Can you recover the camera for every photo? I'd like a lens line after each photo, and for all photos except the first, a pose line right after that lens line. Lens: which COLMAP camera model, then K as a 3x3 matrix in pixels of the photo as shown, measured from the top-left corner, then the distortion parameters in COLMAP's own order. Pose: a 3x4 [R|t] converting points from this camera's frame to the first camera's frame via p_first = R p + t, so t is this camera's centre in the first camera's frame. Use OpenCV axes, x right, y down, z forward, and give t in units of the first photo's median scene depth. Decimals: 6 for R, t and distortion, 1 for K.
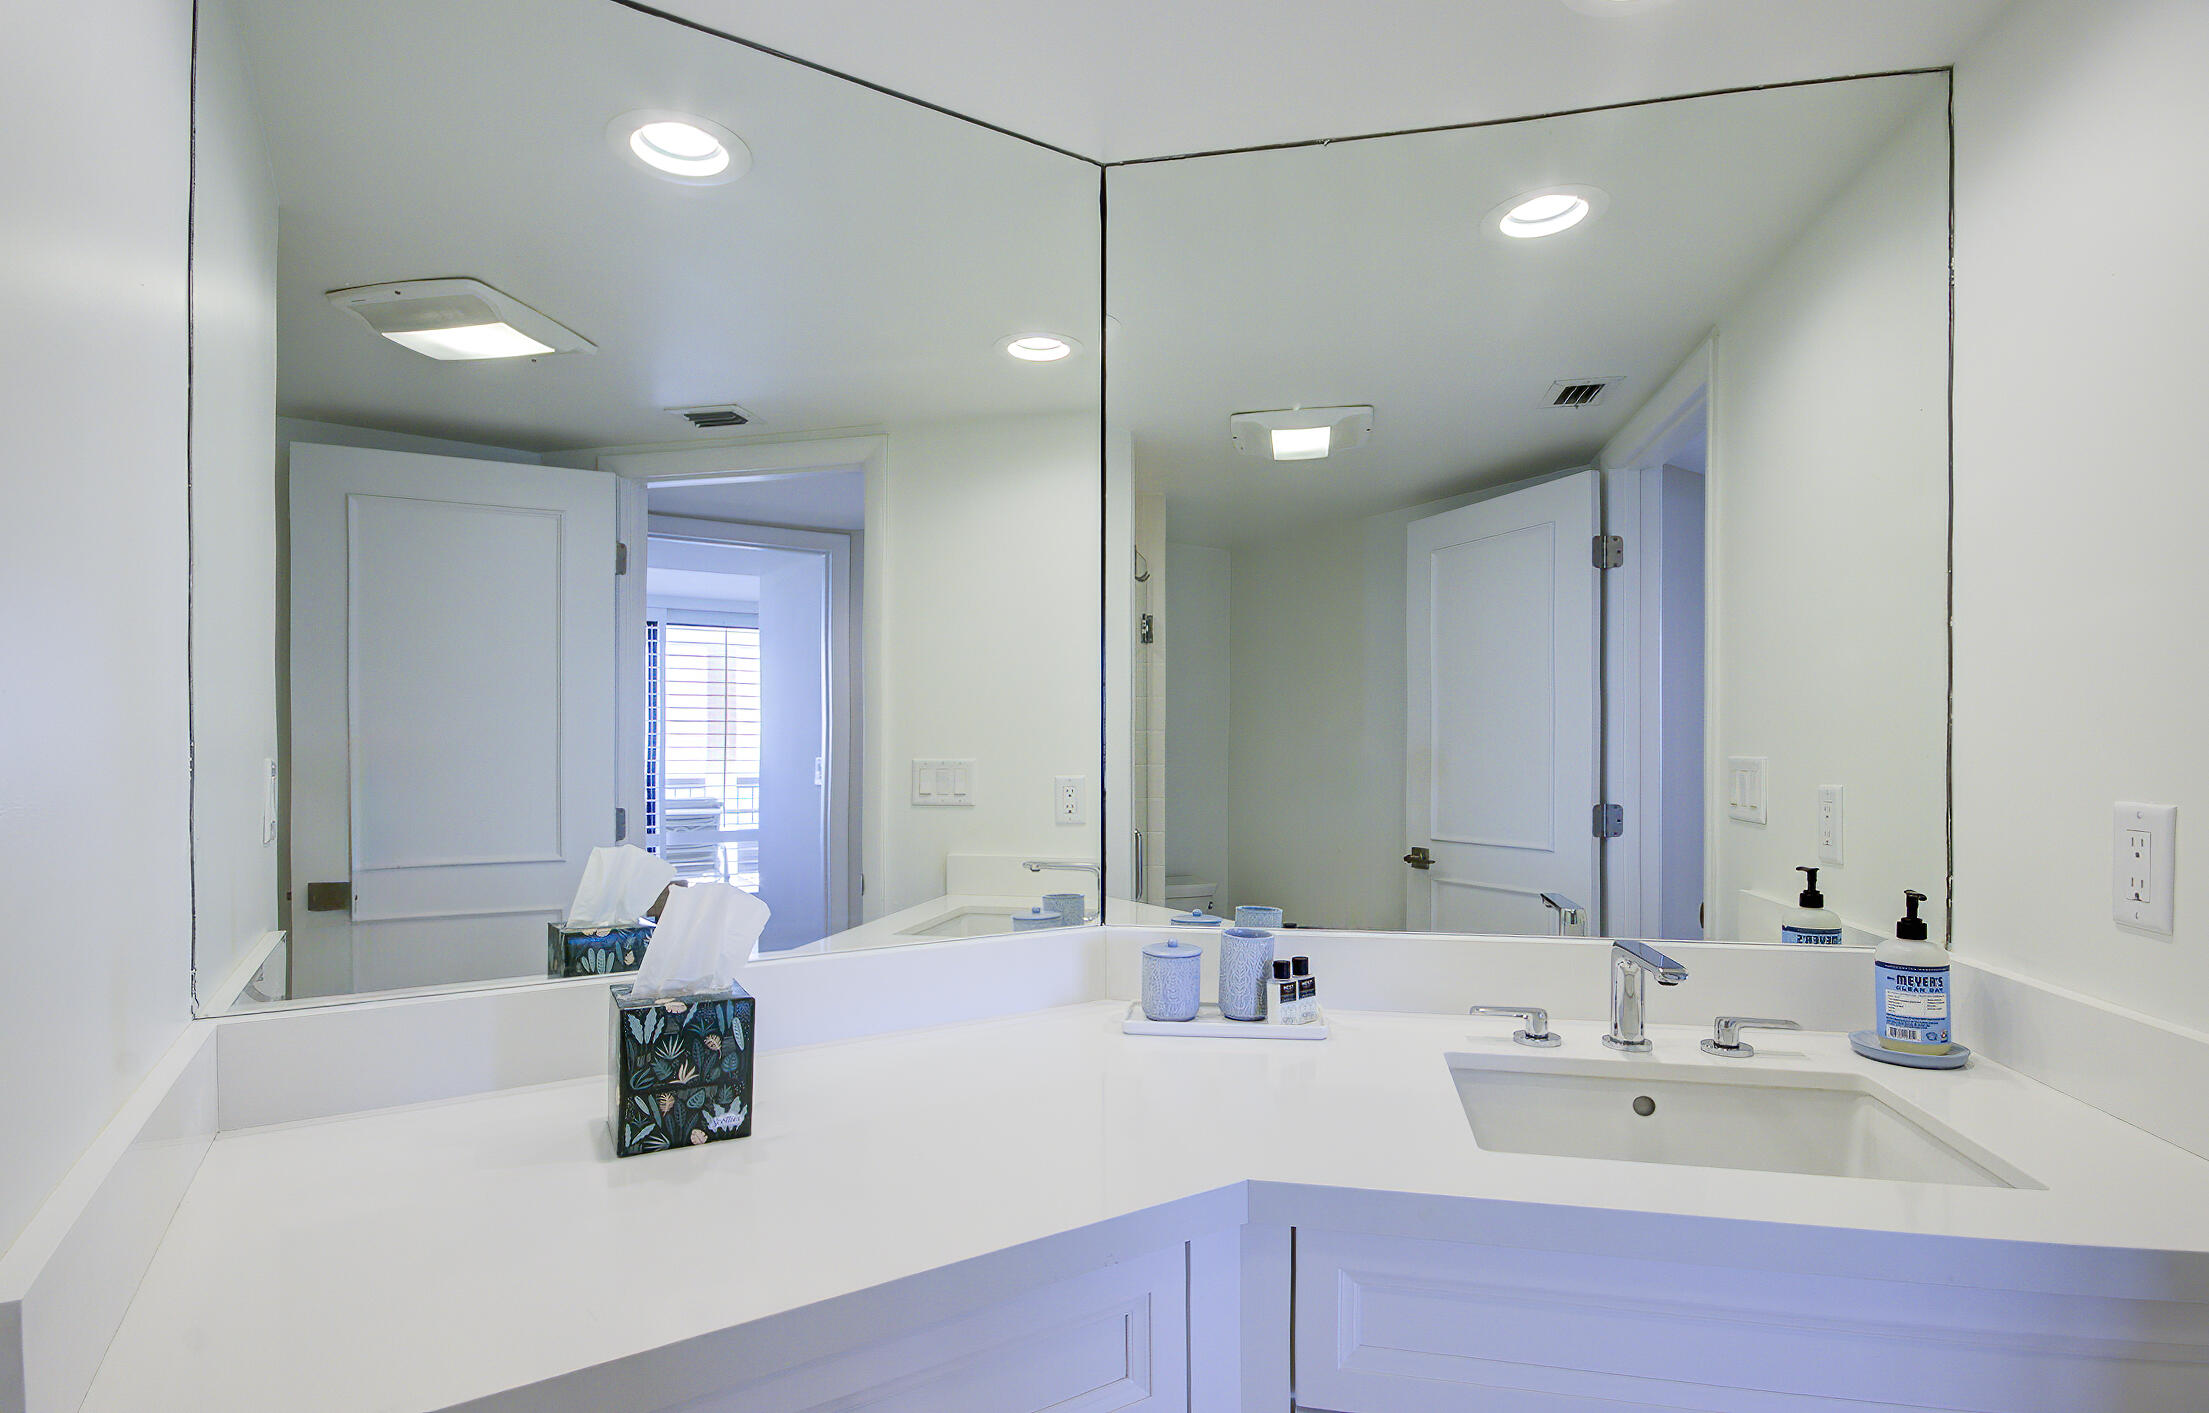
lens RADIAL K [[1035.9, 0, 1091.9], [0, 1035.9, 747.3], [0, 0, 1]] dist [0.040414, 0.000028]
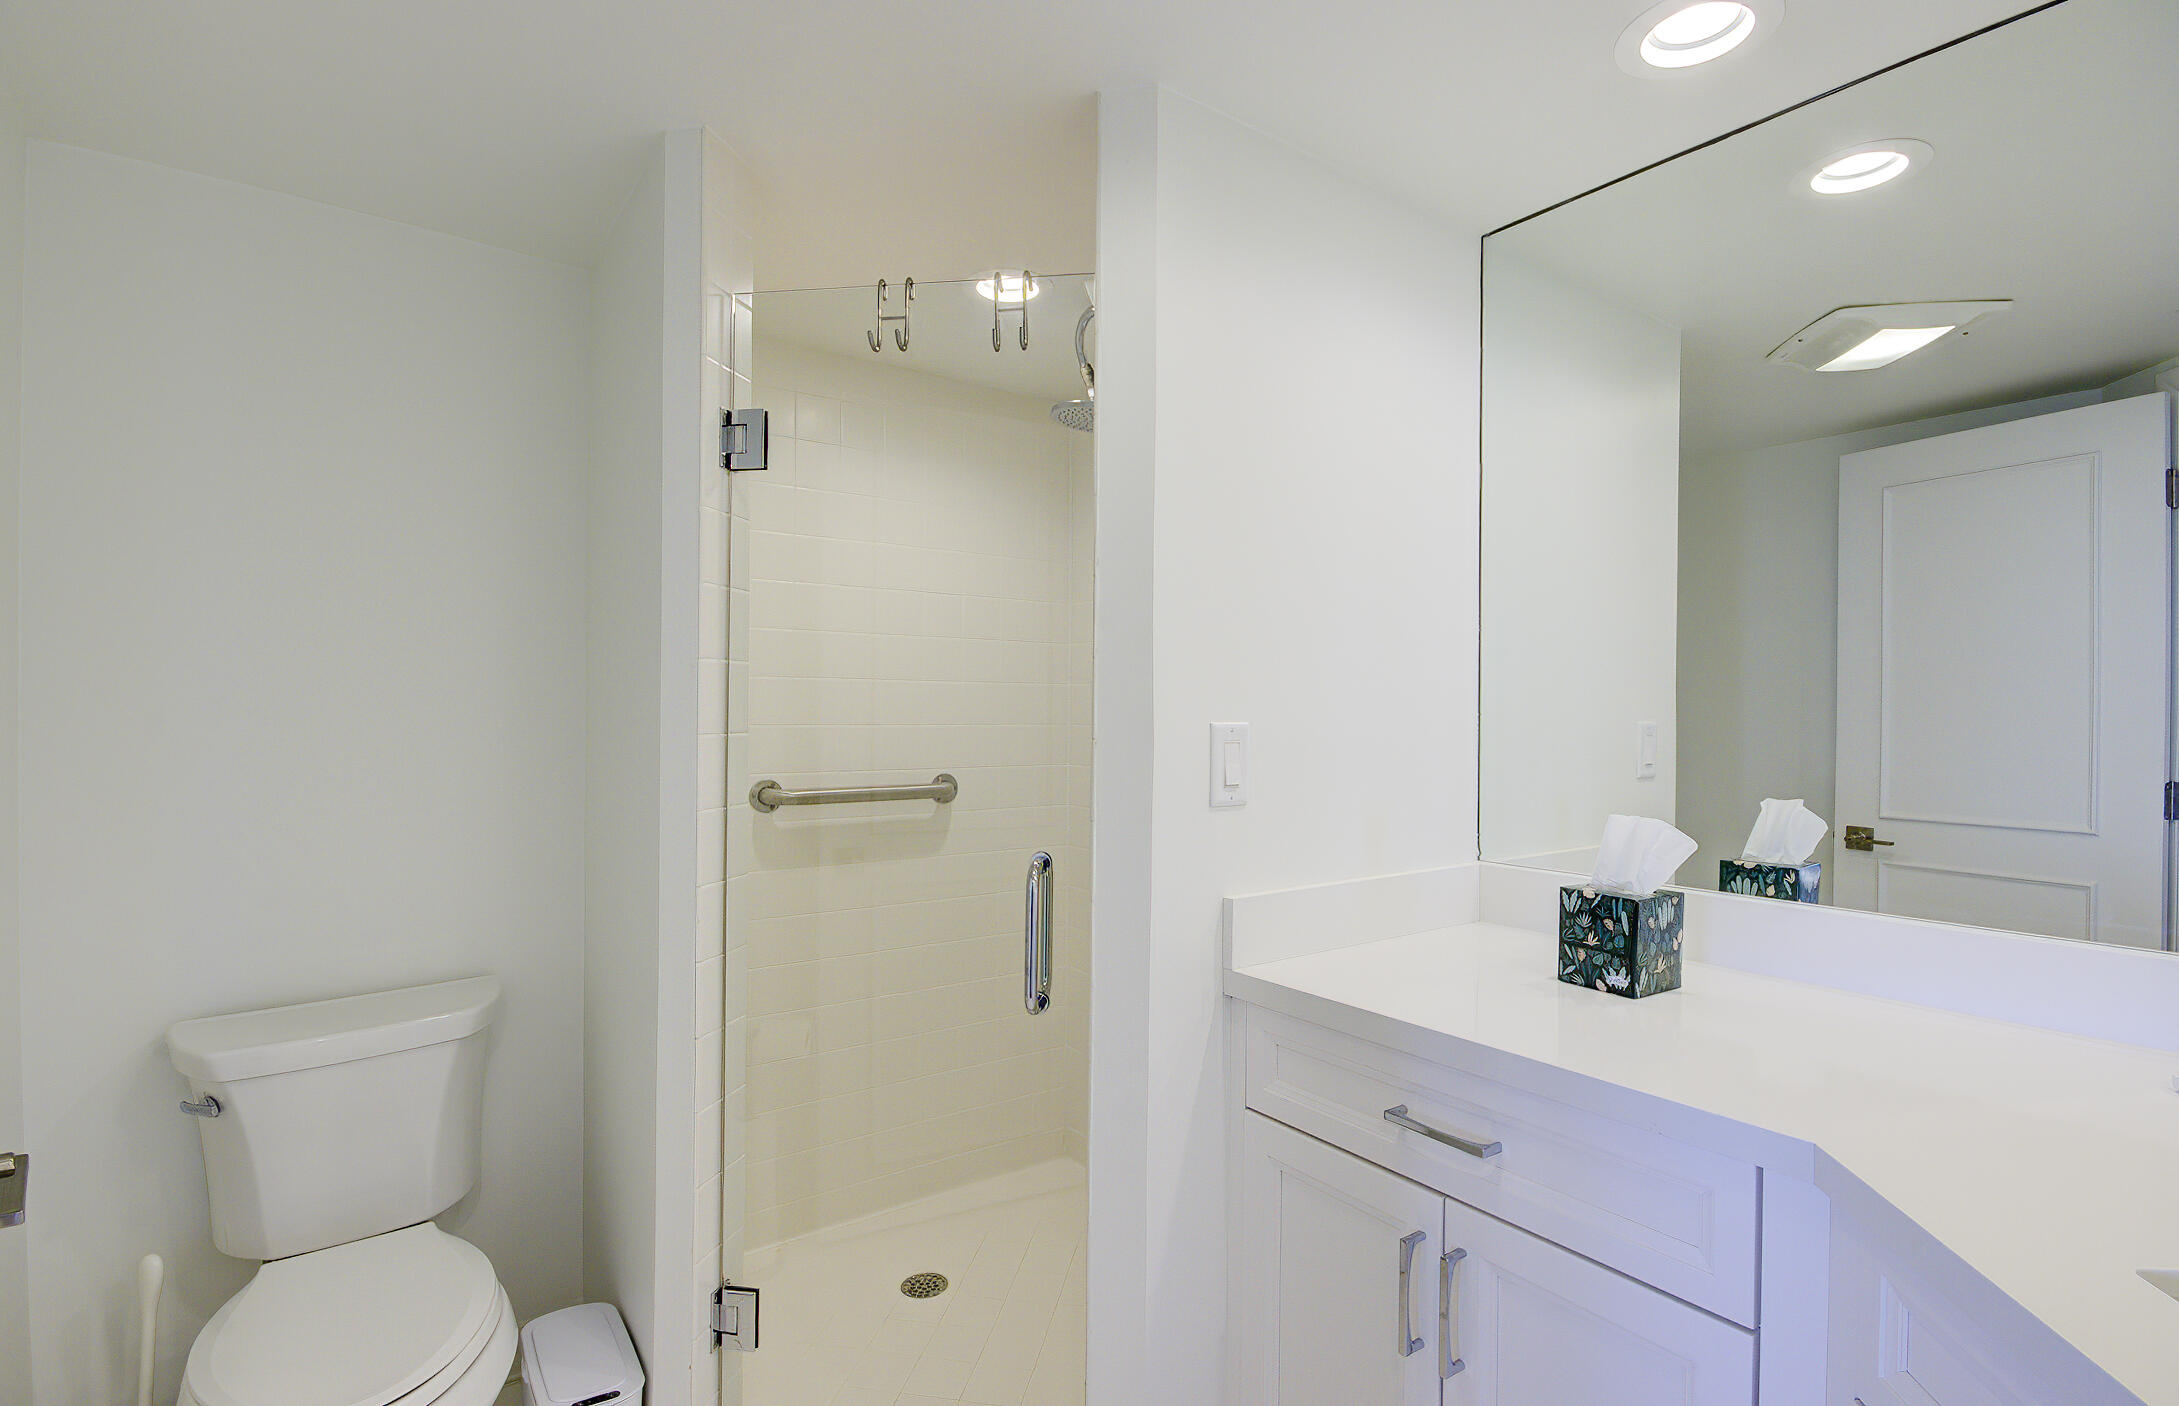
lens RADIAL K [[1051.9, 0, 1080.4], [0, 1051.9, 769.4], [0, 0, 1]] dist [-0.029305, 0.000198]
pose [[0.066333, 0.052283, -0.996427, 0.995580], [0.005064, 0.998596, 0.052734, -0.007088], [0.997785, -0.008544, 0.065975, 0.186703]]
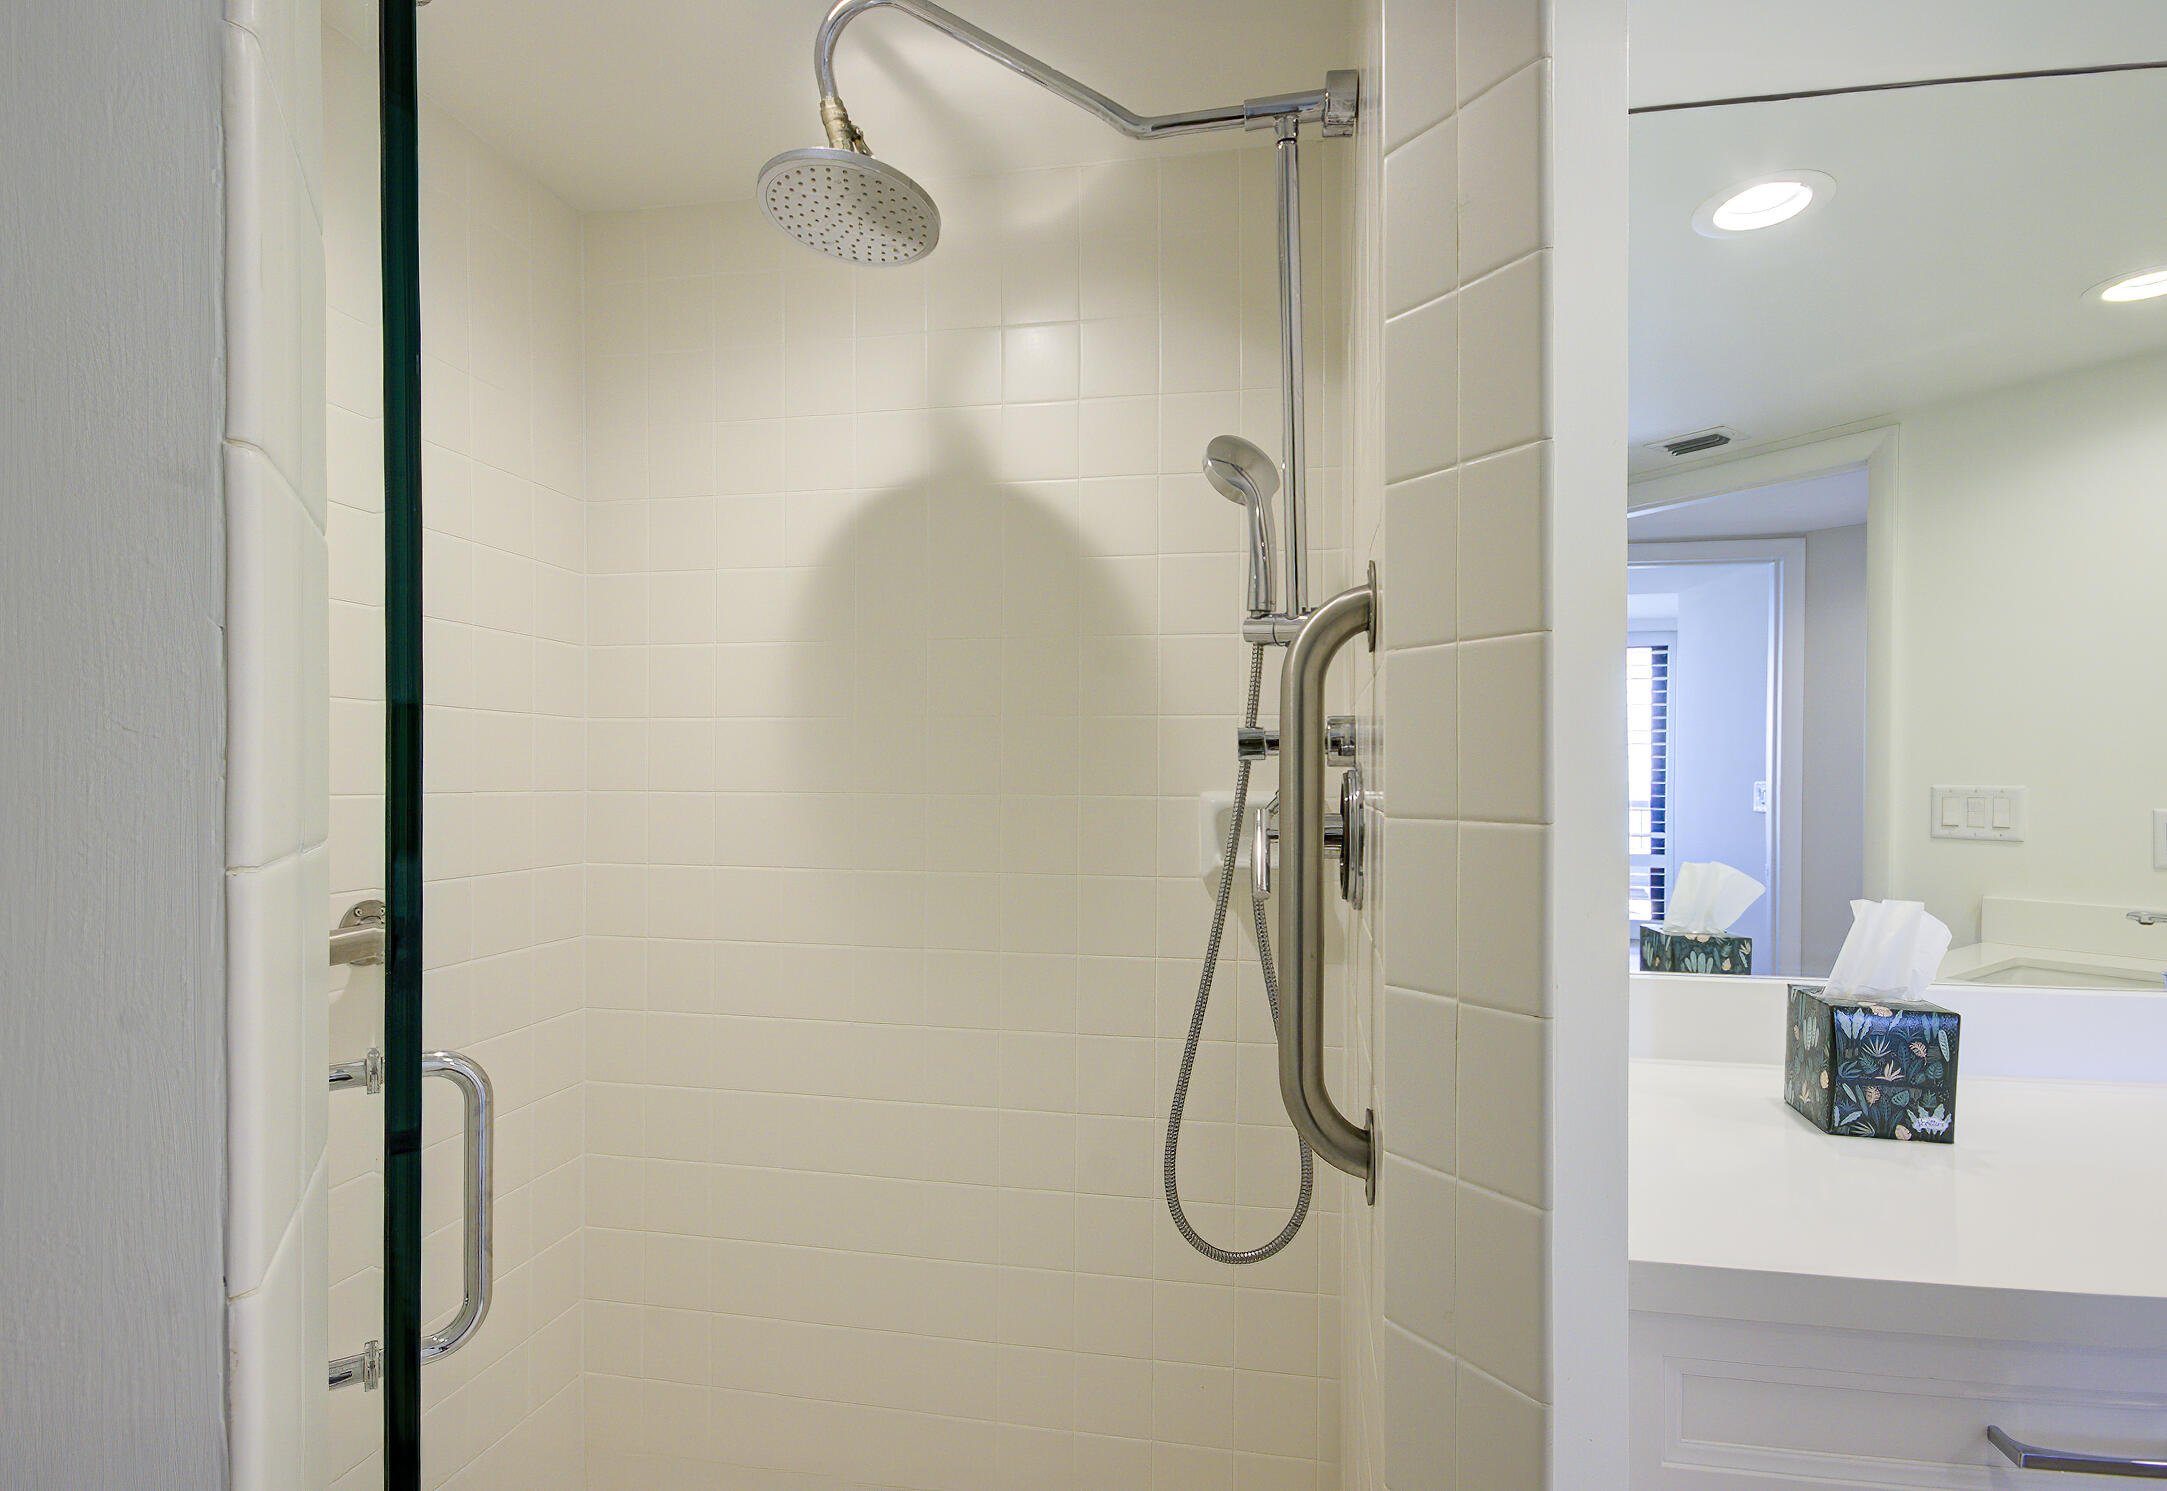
lens RADIAL K [[1061.4, 0, 1140.9], [0, 1061.4, 777.2], [0, 0, 1]] dist [-0.018173, -0.000210]
pose [[0.748668, 0.007497, -0.662903, -0.247374], [-0.002902, 0.999964, 0.008031, -0.001842], [0.662939, -0.004089, 0.748662, -0.329352]]
